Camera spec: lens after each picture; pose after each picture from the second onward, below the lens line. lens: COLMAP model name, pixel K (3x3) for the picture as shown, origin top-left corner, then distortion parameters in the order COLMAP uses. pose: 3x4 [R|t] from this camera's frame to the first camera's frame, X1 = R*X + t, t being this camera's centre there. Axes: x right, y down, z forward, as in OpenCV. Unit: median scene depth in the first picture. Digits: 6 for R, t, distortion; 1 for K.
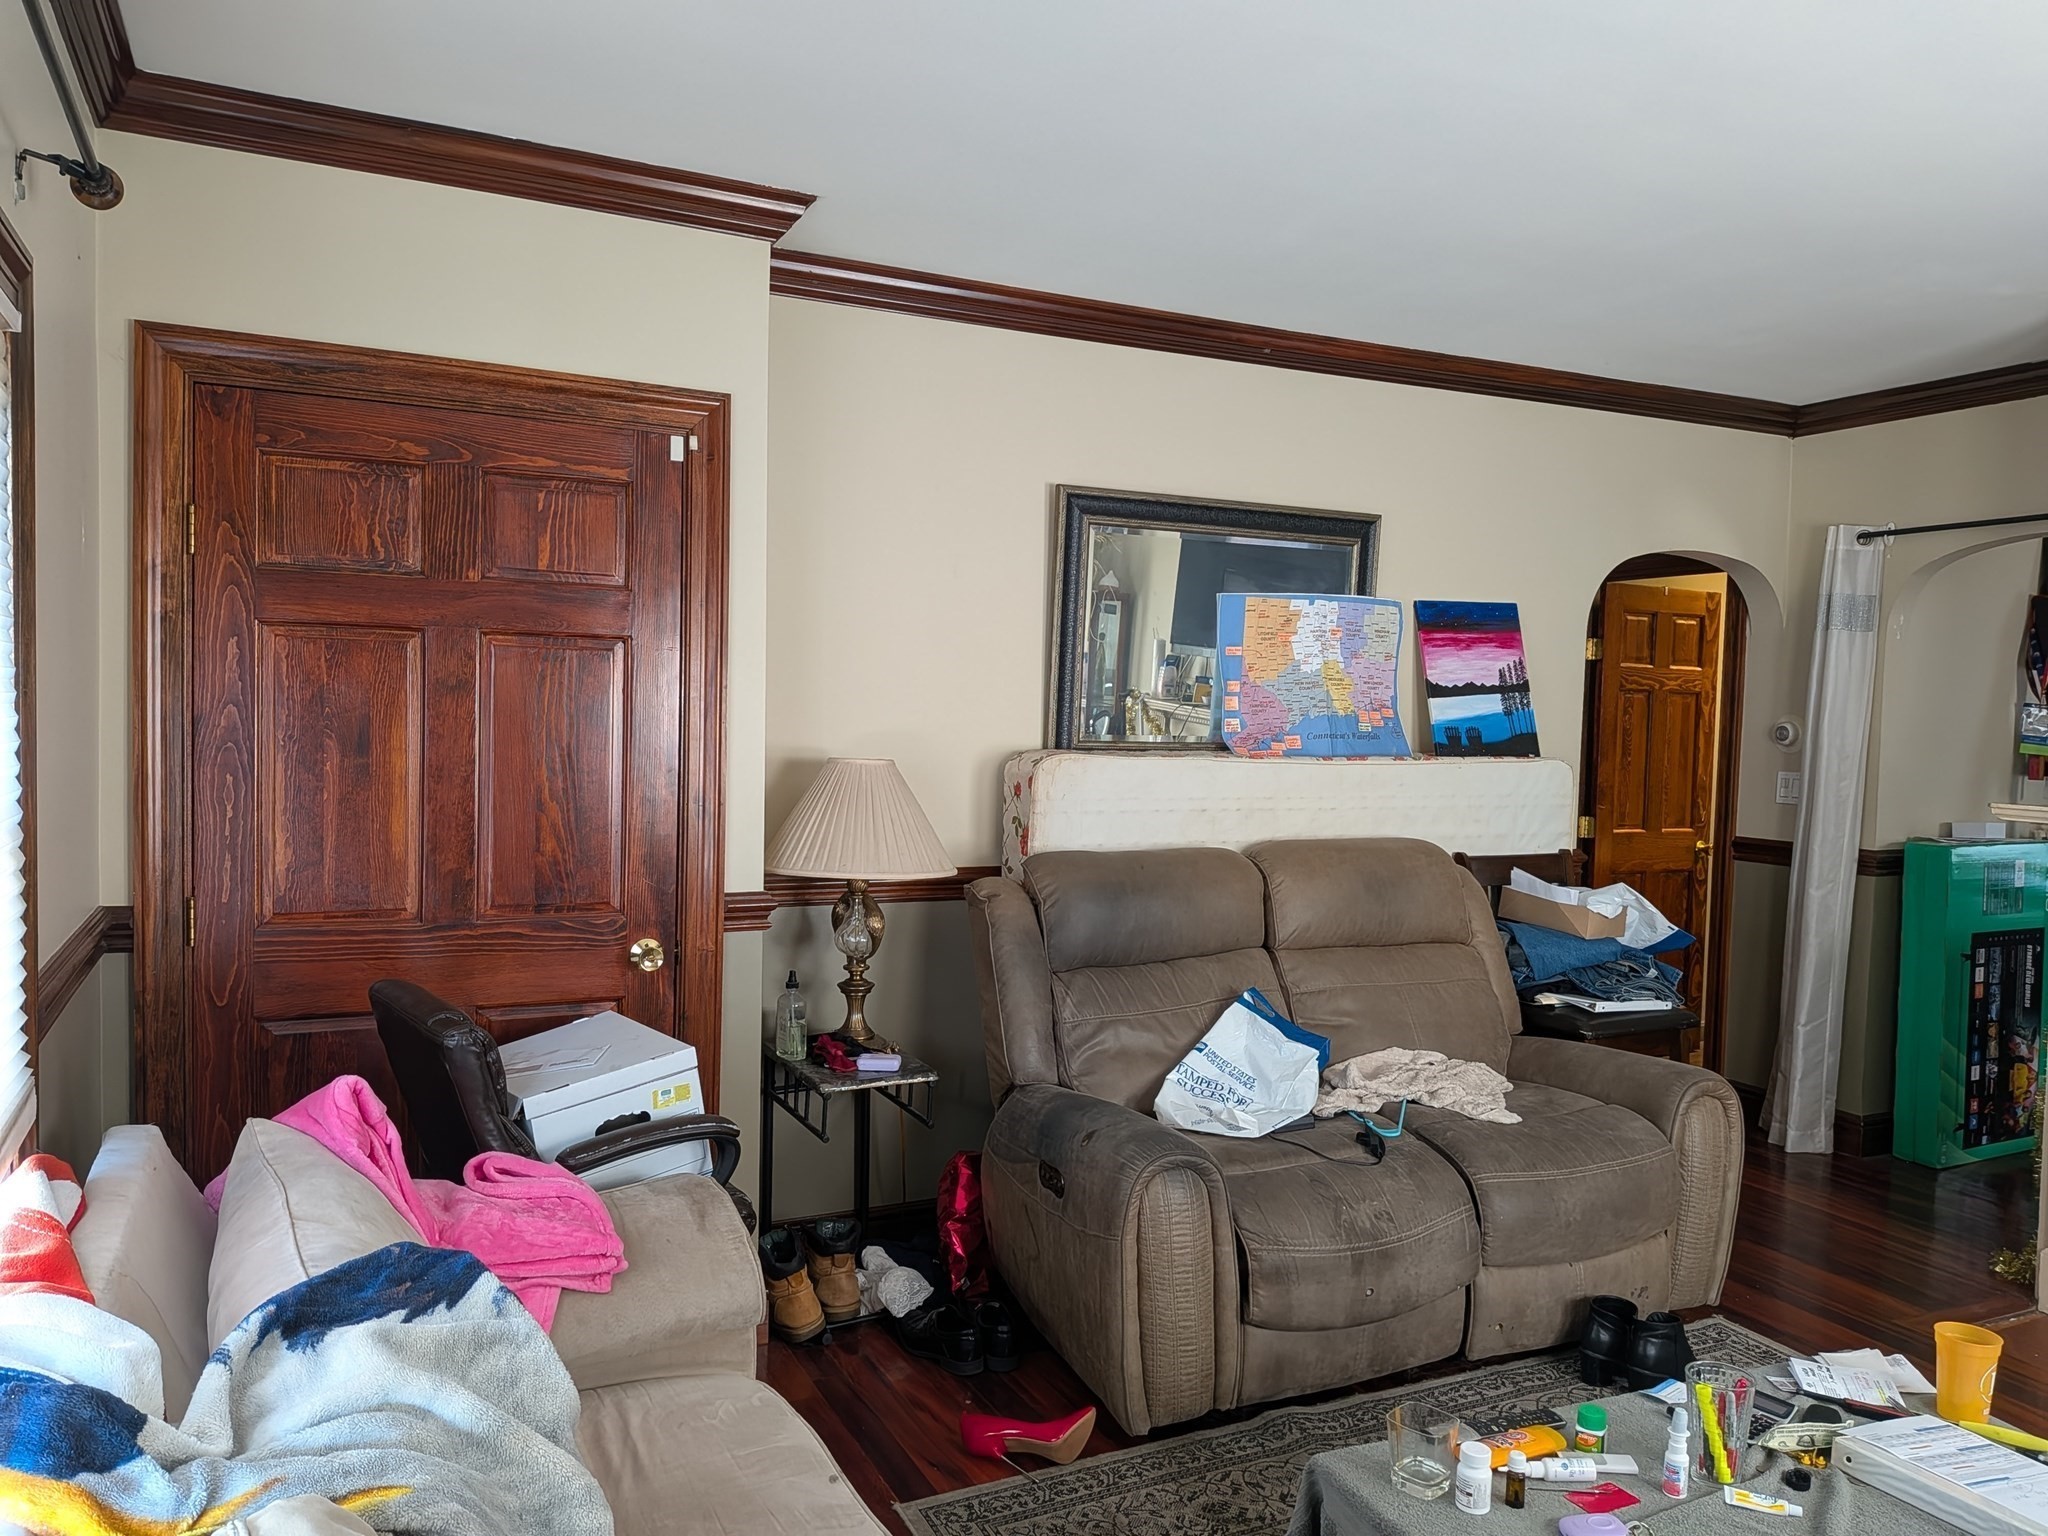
lens RADIAL K [[1492.7, 0, 1031.2], [0, 1492.7, 774.5], [0, 0, 1]] dist [0.056496, -0.070483]
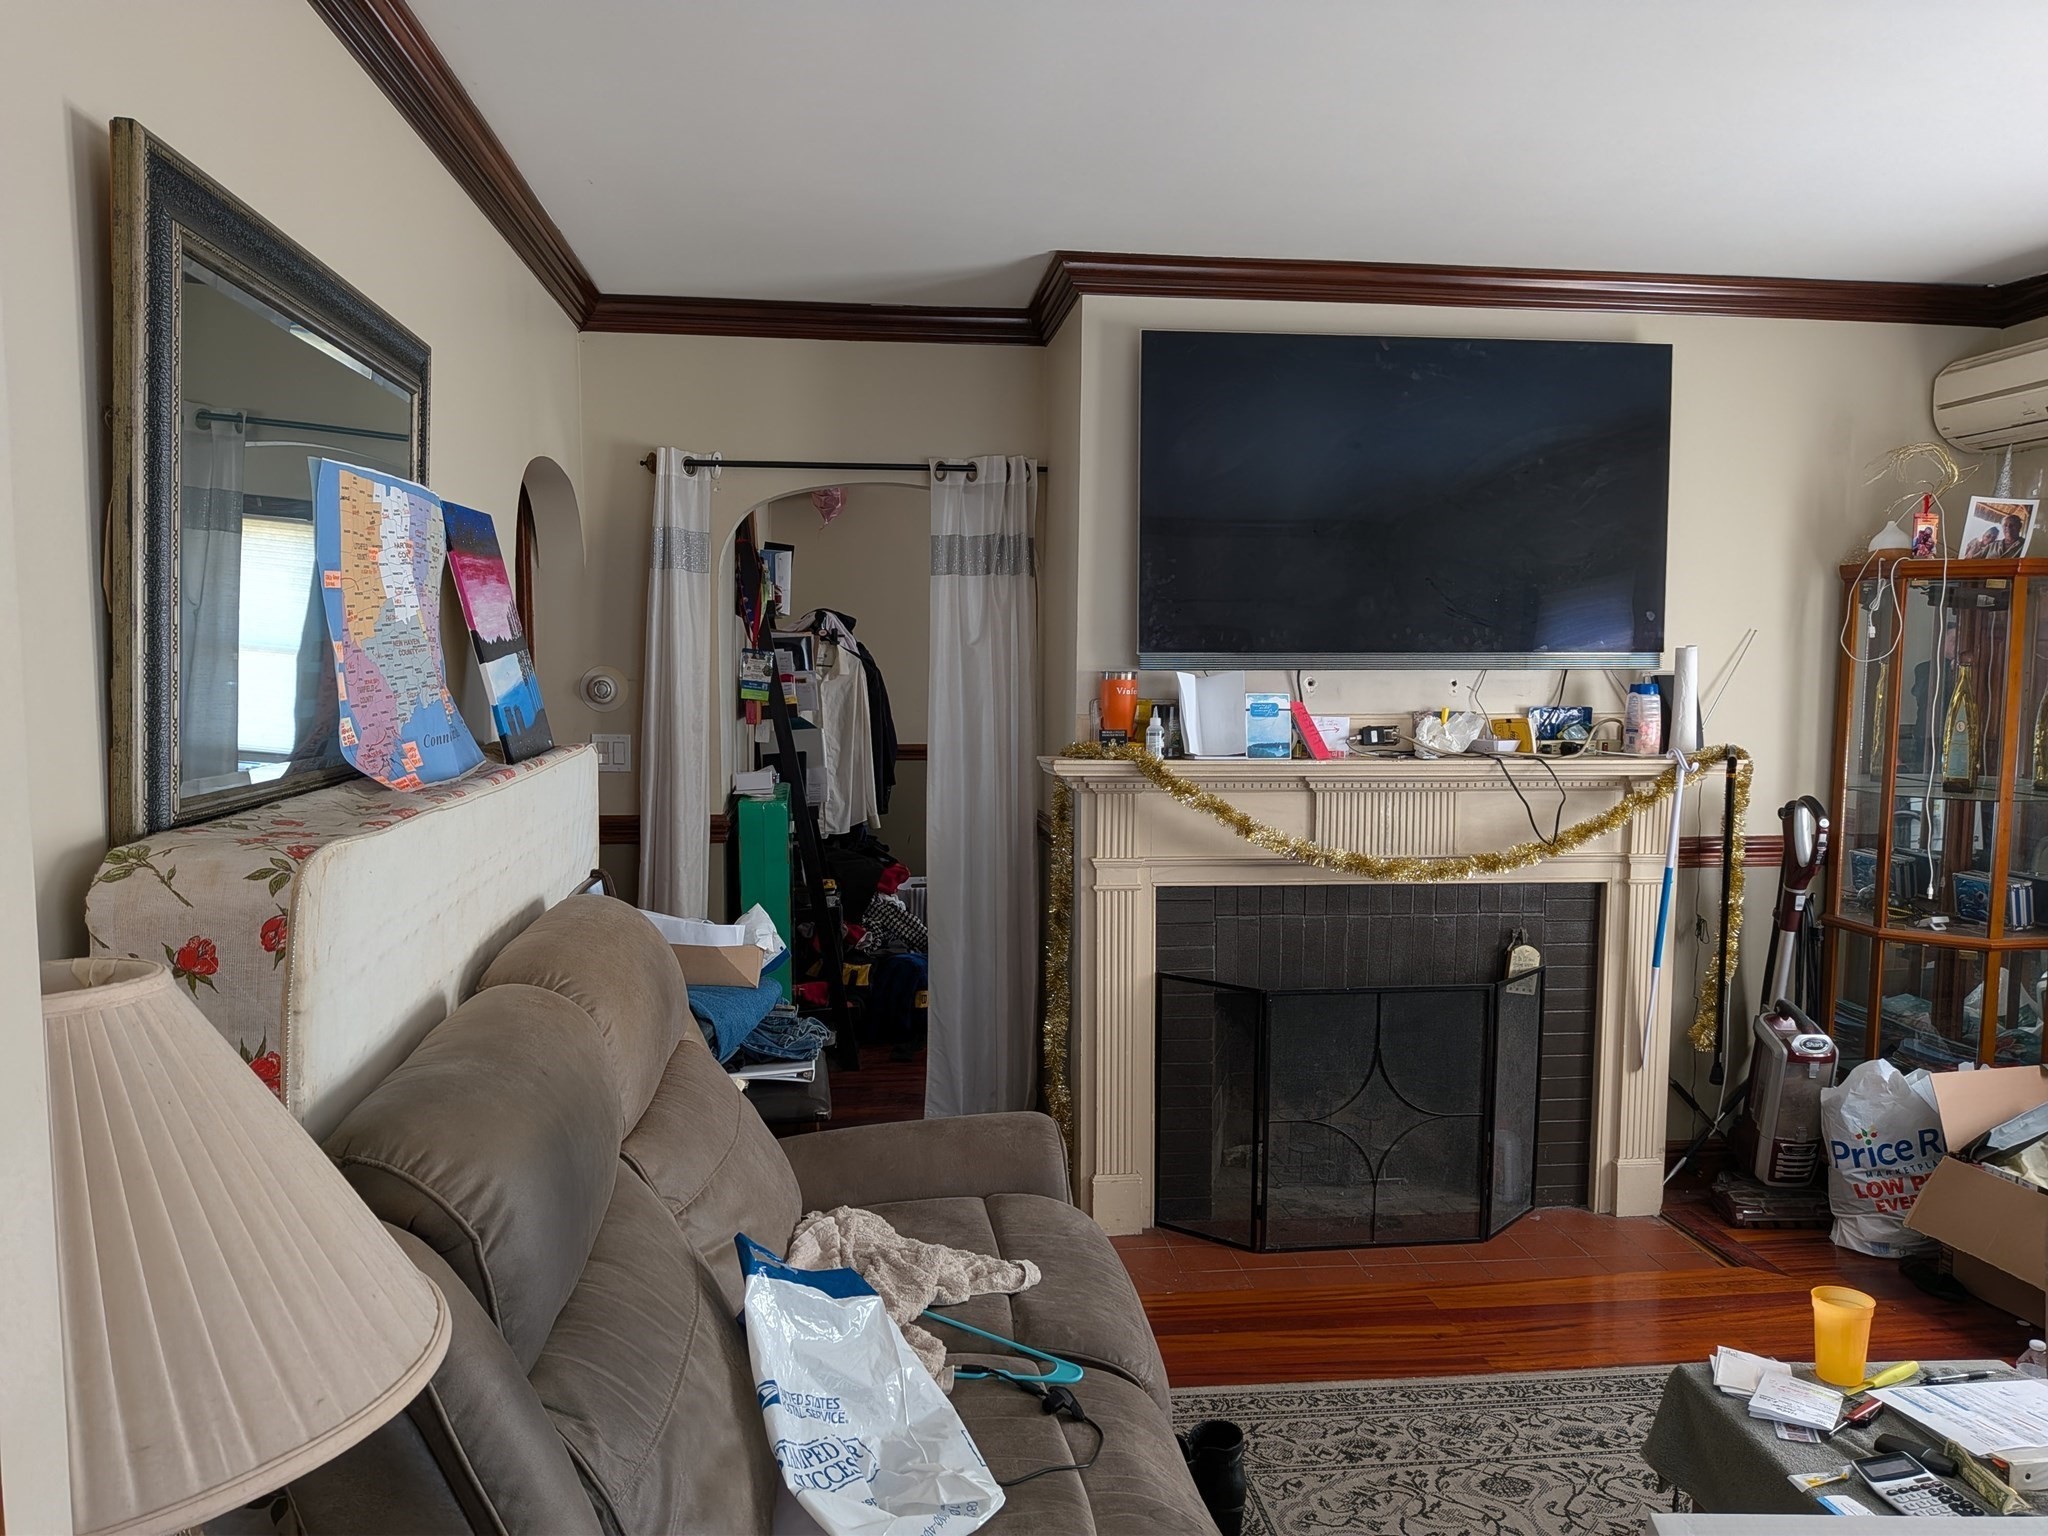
lens RADIAL K [[1461.6, 0, 1017.0], [0, 1461.6, 760.2], [0, 0, 1]] dist [0.047481, -0.064786]
pose [[0.325936, -0.090251, 0.941074, -0.232407], [0.045585, 0.995775, 0.079709, -0.048856], [-0.944292, 0.016919, 0.328673, 0.590707]]
